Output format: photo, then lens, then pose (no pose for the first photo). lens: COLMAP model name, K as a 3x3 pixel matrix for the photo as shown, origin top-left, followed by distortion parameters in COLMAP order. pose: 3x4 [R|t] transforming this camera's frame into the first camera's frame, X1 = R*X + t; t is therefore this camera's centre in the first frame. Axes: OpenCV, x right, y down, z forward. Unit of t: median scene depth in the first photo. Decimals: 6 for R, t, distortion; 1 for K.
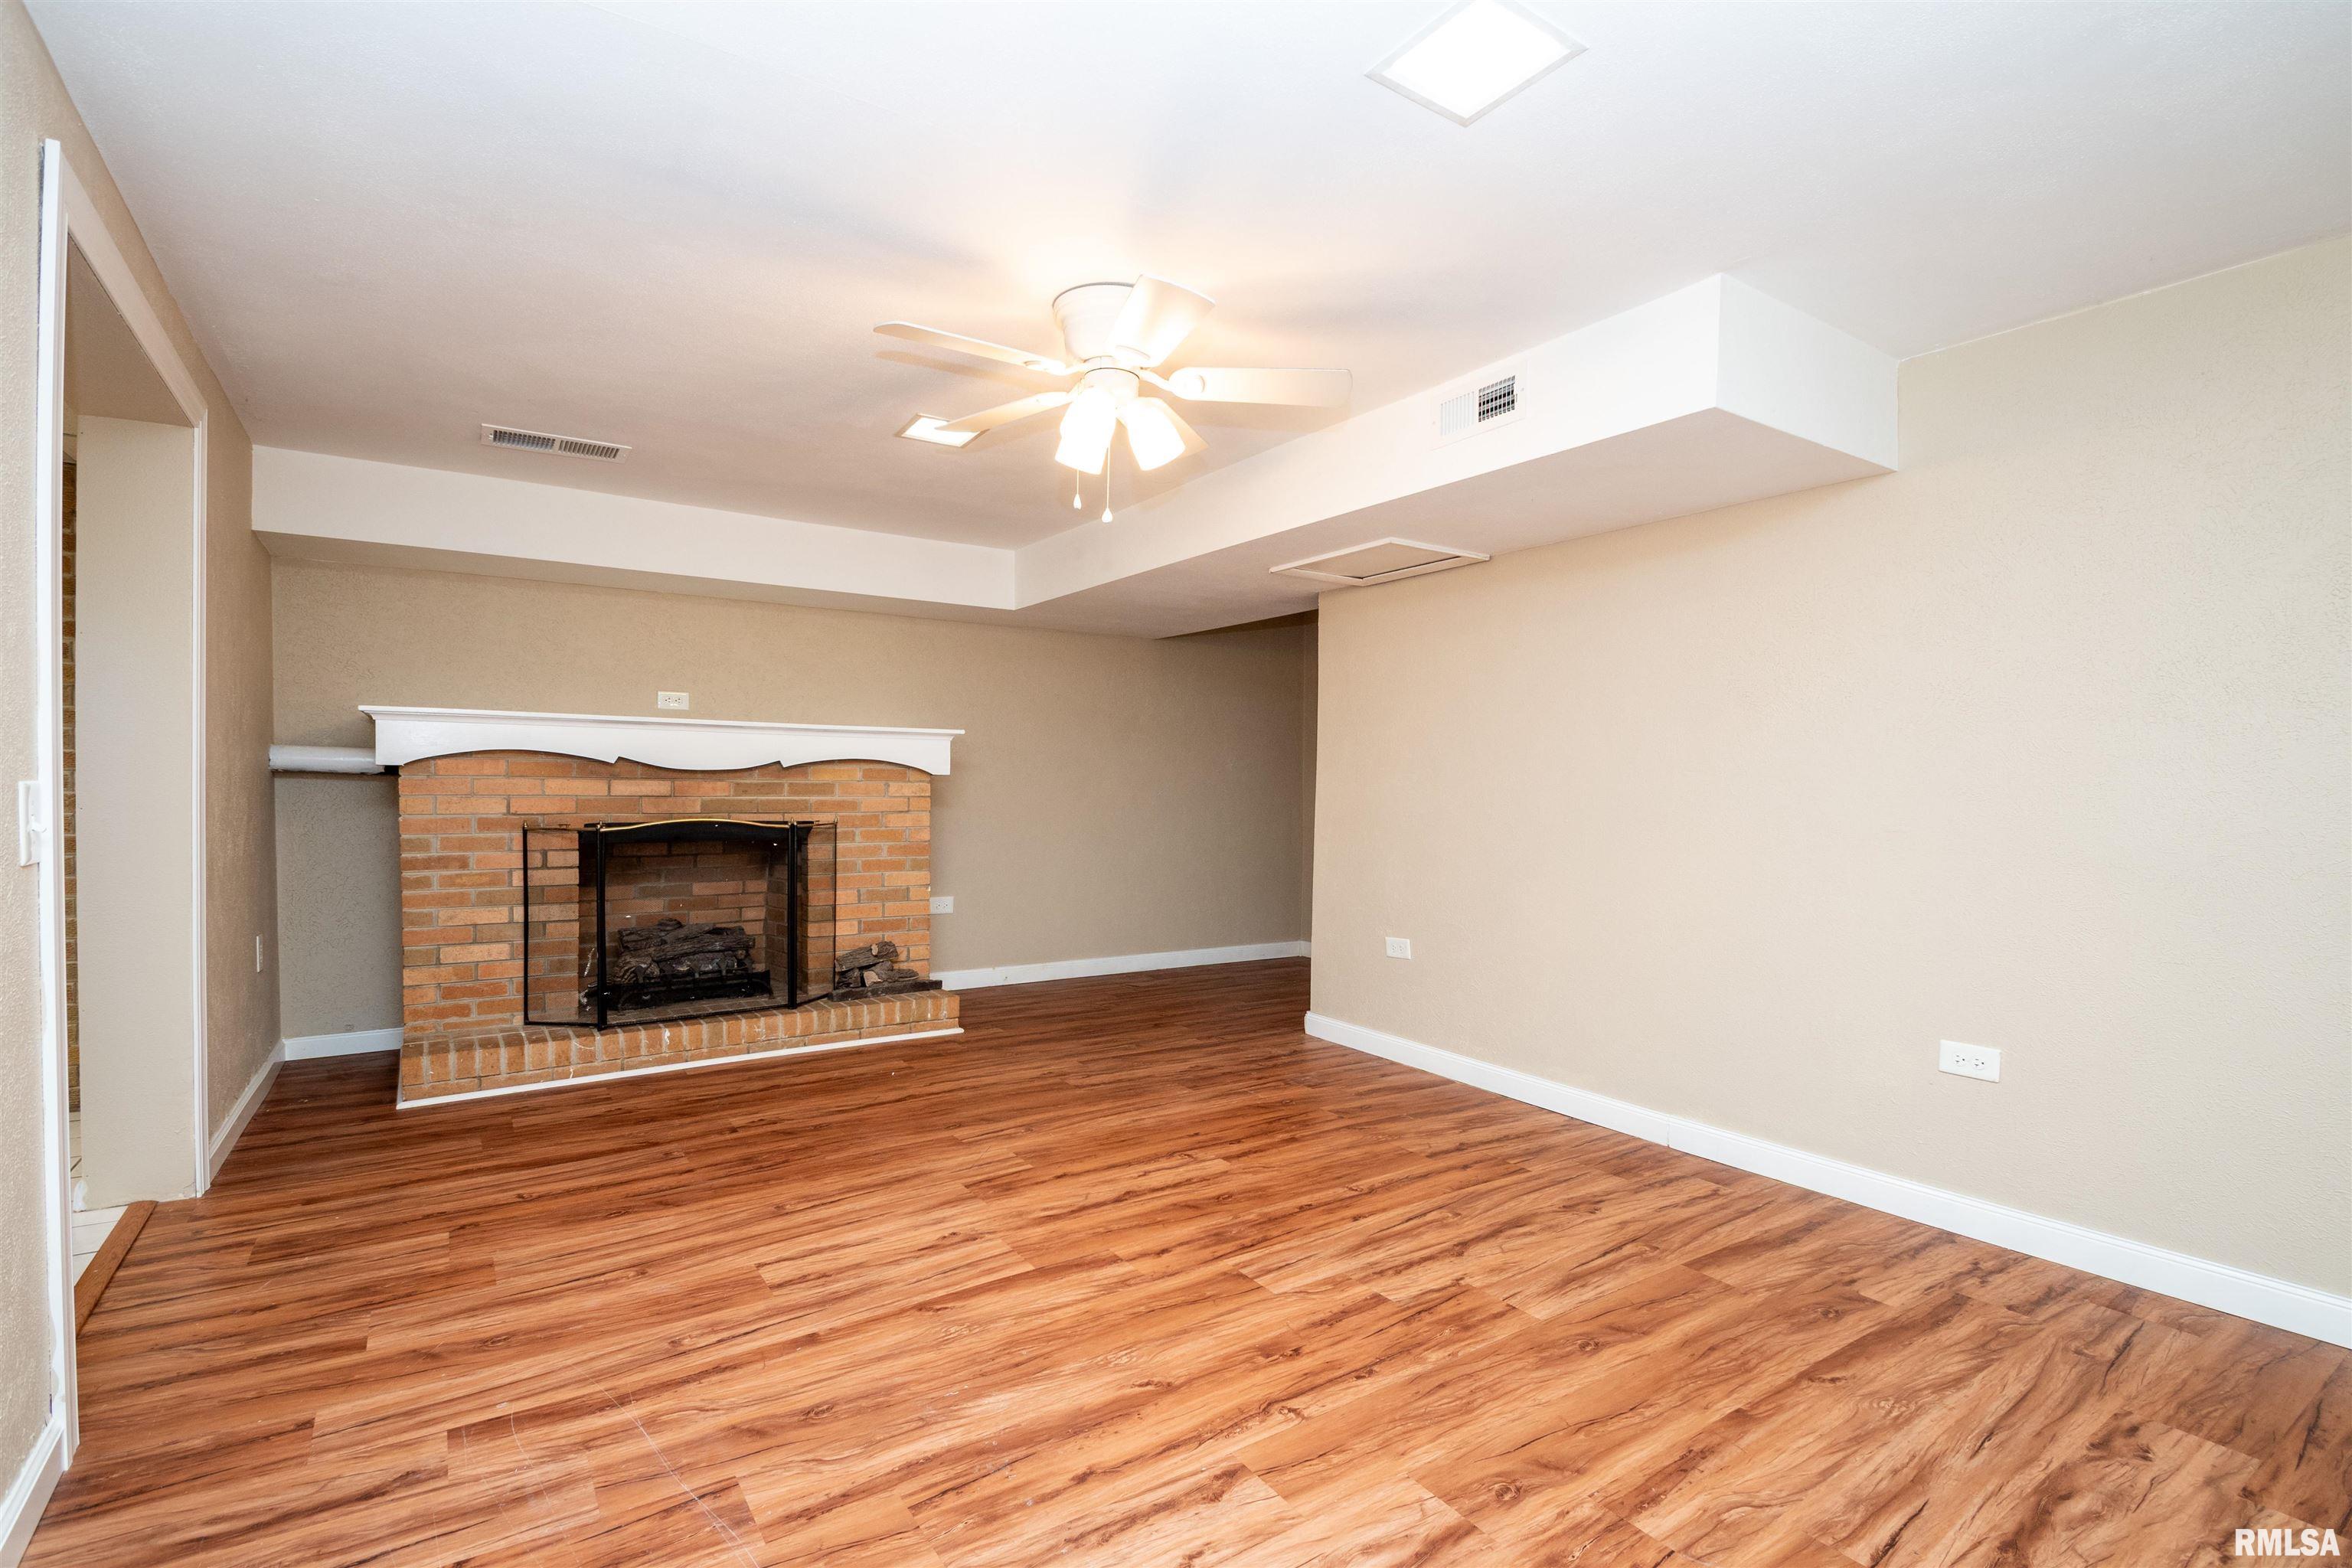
lens RADIAL K [[993.4, 0, 1176.0], [0, 993.4, 784.0], [0, 0, 1]] dist [-0.000674, -0.000474]
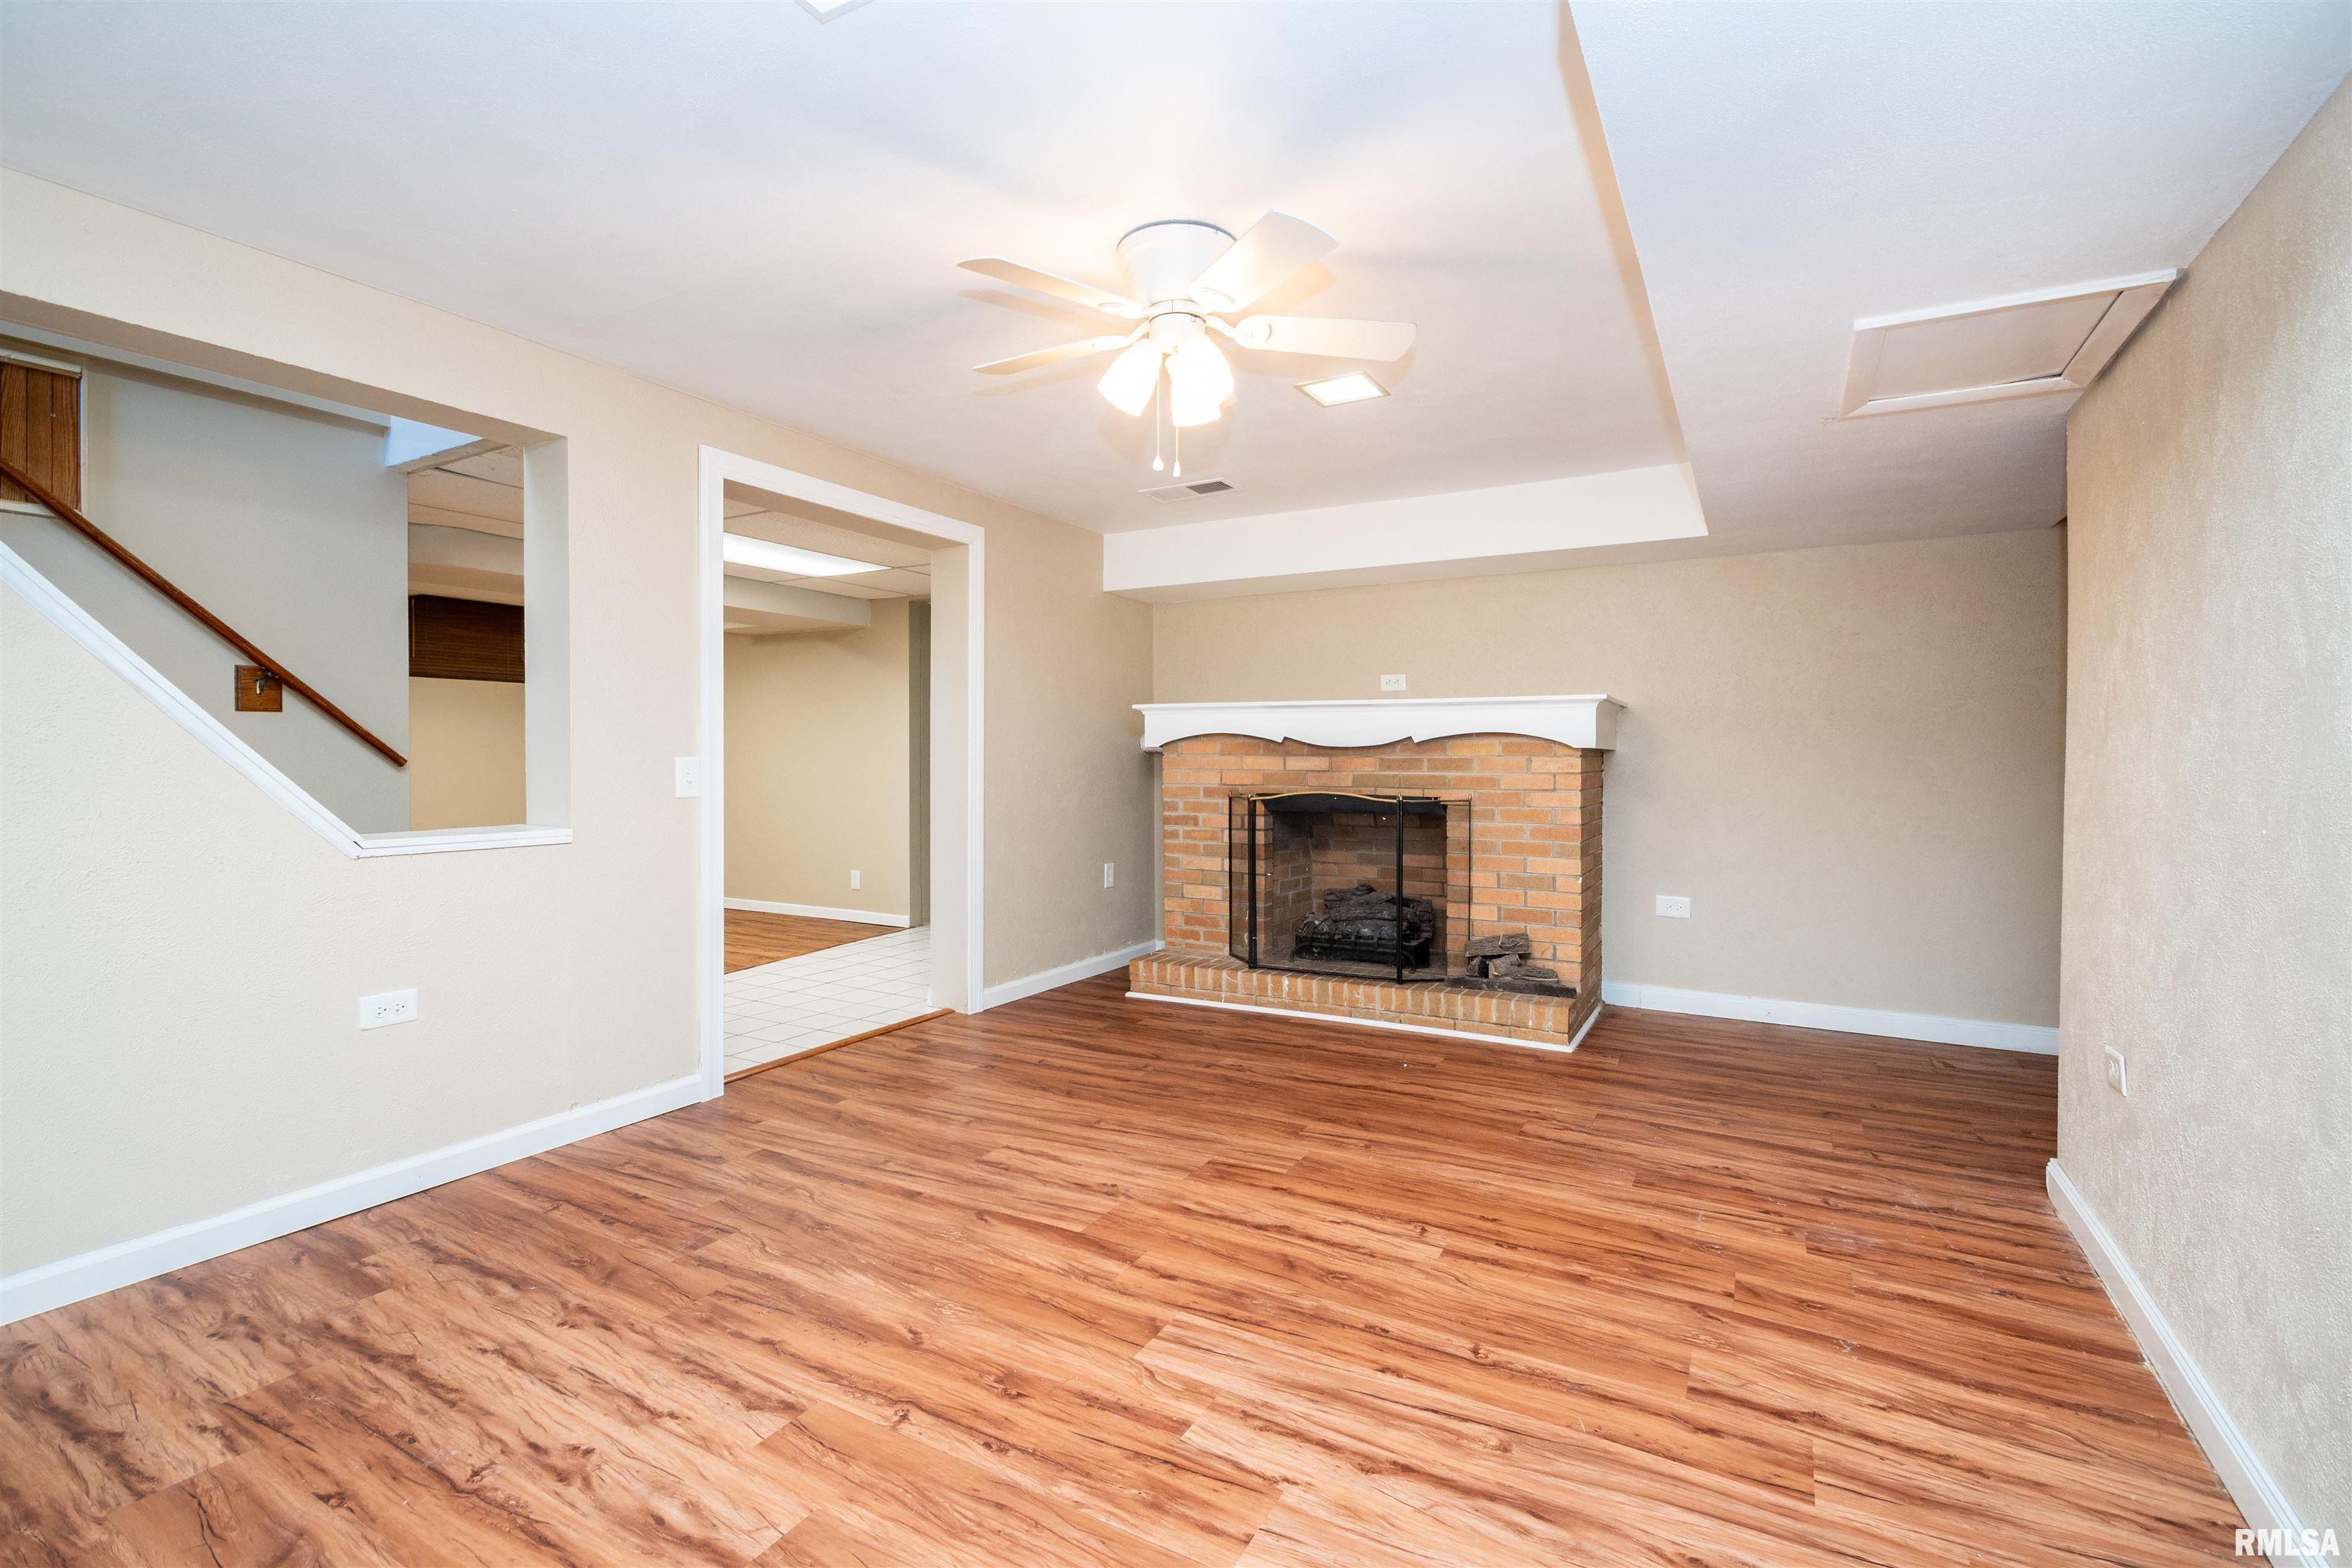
lens RADIAL K [[1056.6, 0, 1179.7], [0, 1056.6, 736.6], [0, 0, 1]] dist [0.001564, -0.000430]
pose [[0.477891, -0.024982, -0.878064, 0.515312], [0.002272, 0.999627, -0.027204, 0.006495], [0.878416, 0.011005, 0.477769, 0.336853]]
